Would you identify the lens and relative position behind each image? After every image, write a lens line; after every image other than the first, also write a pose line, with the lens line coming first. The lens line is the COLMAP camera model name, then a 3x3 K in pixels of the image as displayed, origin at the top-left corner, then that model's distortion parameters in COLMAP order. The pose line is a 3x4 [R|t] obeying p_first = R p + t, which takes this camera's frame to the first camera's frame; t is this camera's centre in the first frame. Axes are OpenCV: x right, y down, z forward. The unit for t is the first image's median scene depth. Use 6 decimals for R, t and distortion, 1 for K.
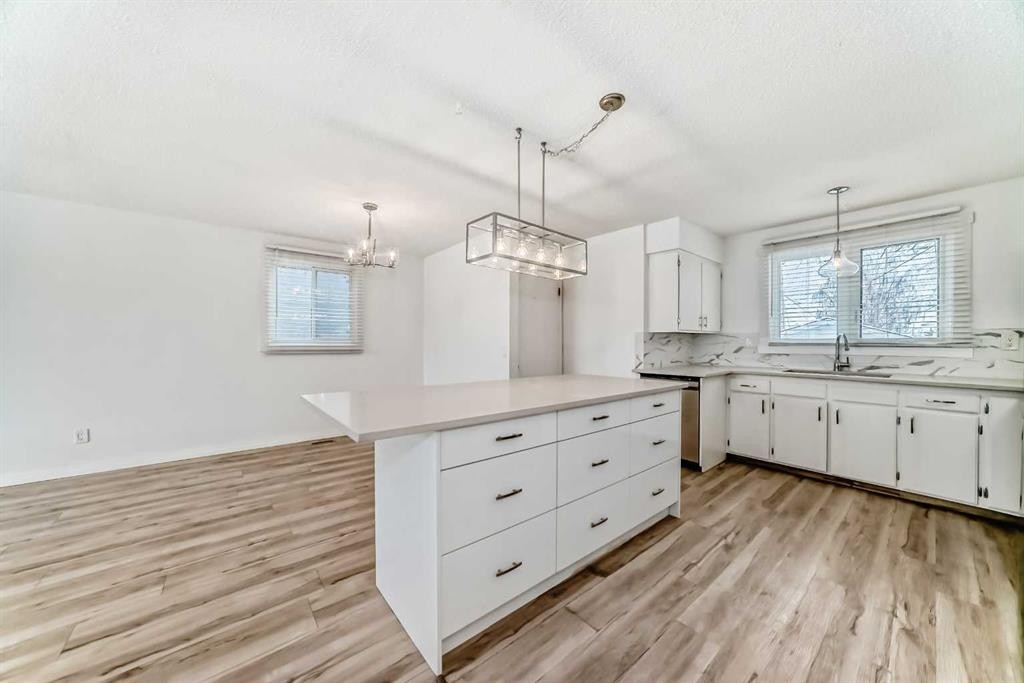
lens RADIAL K [[359.5, 0, 514.0], [0, 359.5, 344.3], [0, 0, 1]] dist [-0.020541, 0.004532]
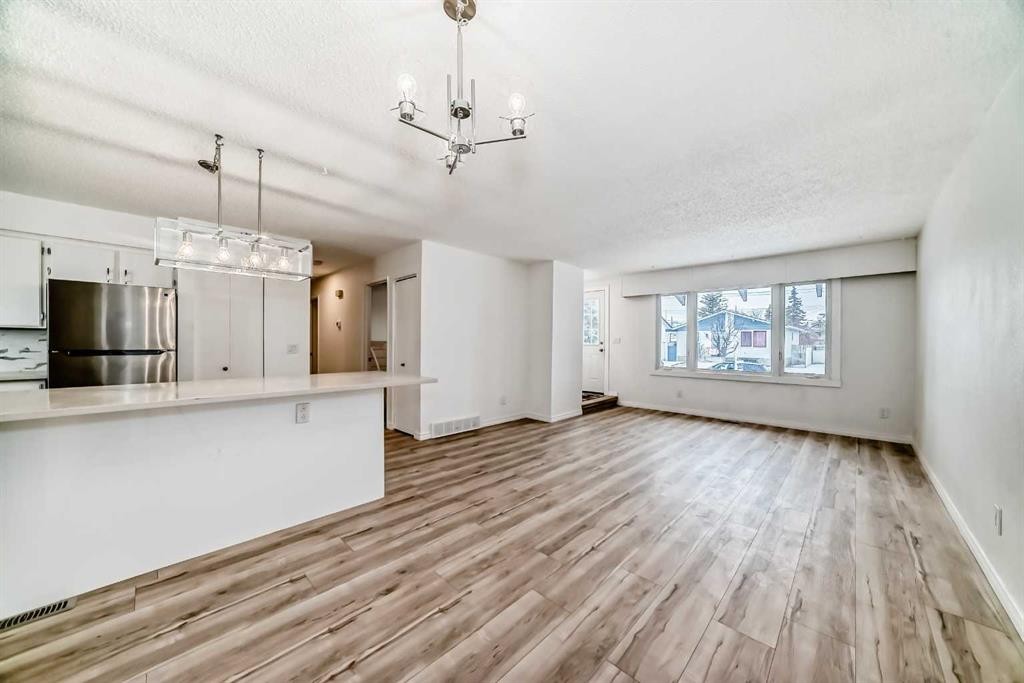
lens RADIAL K [[359.5, 0, 513.3], [0, 359.5, 343.5], [0, 0, 1]] dist [-0.020541, 0.004532]
pose [[-0.994215, -0.006534, -0.107212, -0.474607], [-0.007110, 0.999962, 0.004991, -0.006635], [0.107175, 0.005725, -0.994224, 1.595415]]
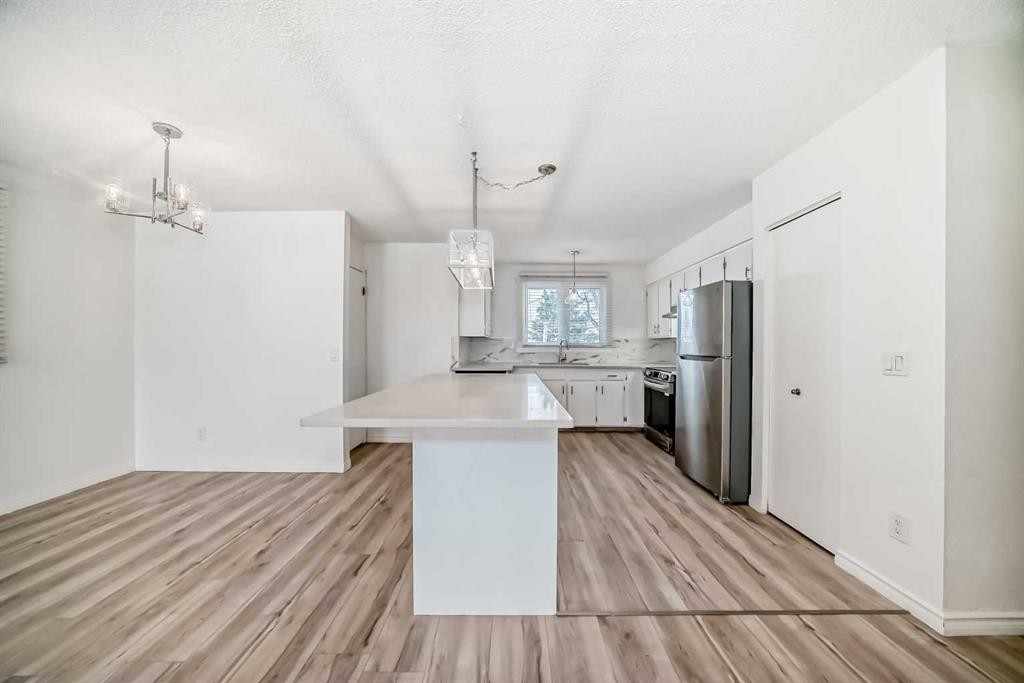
lens RADIAL K [[359.5, 0, 515.4], [0, 359.5, 347.4], [0, 0, 1]] dist [-0.020541, 0.004532]
pose [[0.636661, -0.004615, 0.771130, -0.556050], [0.002022, 0.999989, 0.004315, -0.001217], [-0.771141, -0.001188, 0.636663, 0.140209]]
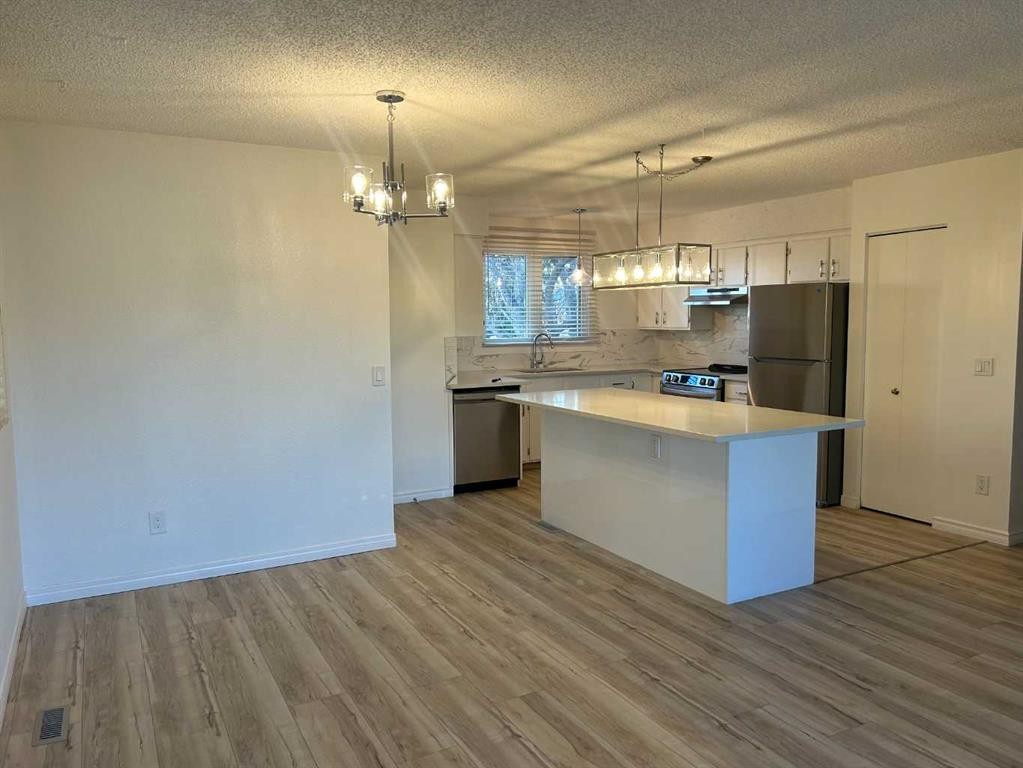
lens RADIAL K [[764.4, 0, 514.6], [0, 764.4, 387.3], [0, 0, 1]] dist [0.039191, -0.036101]
pose [[0.196196, -0.097361, 0.975719, -1.600112], [0.013173, 0.995230, 0.096659, -0.107137], [-0.980476, -0.006112, 0.196543, 0.713021]]
